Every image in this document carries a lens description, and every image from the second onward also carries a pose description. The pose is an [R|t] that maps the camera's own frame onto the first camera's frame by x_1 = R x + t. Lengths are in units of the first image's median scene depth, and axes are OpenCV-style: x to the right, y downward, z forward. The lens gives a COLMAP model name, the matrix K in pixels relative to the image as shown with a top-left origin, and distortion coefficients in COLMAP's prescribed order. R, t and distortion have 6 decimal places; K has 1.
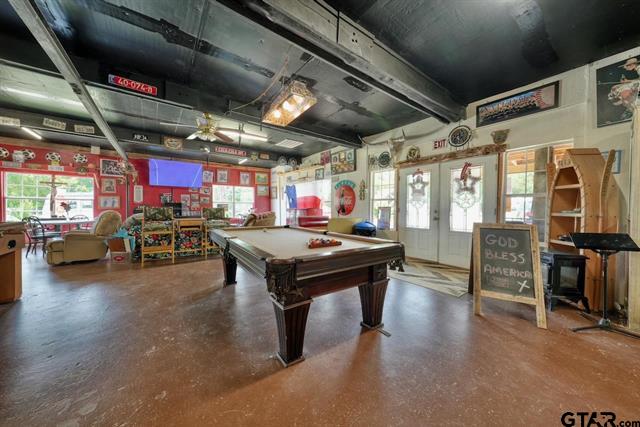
lens RADIAL K [[215.2, 0, 320.0], [0, 215.2, 213.5], [0, 0, 1]] dist [-0.000112, 0.000172]
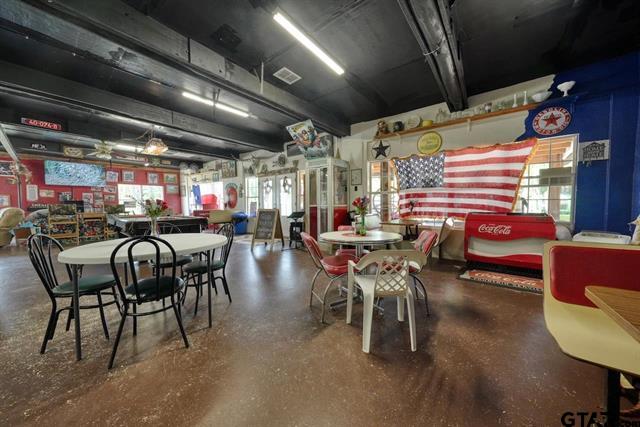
lens RADIAL K [[215.2, 0, 320.0], [0, 215.2, 213.5], [0, 0, 1]] dist [-0.000112, 0.000172]
pose [[0.965754, -0.025677, 0.258185, 0.325578], [0.020893, 0.999556, 0.021256, 0.024493], [-0.258616, -0.015134, 0.965862, -0.513965]]
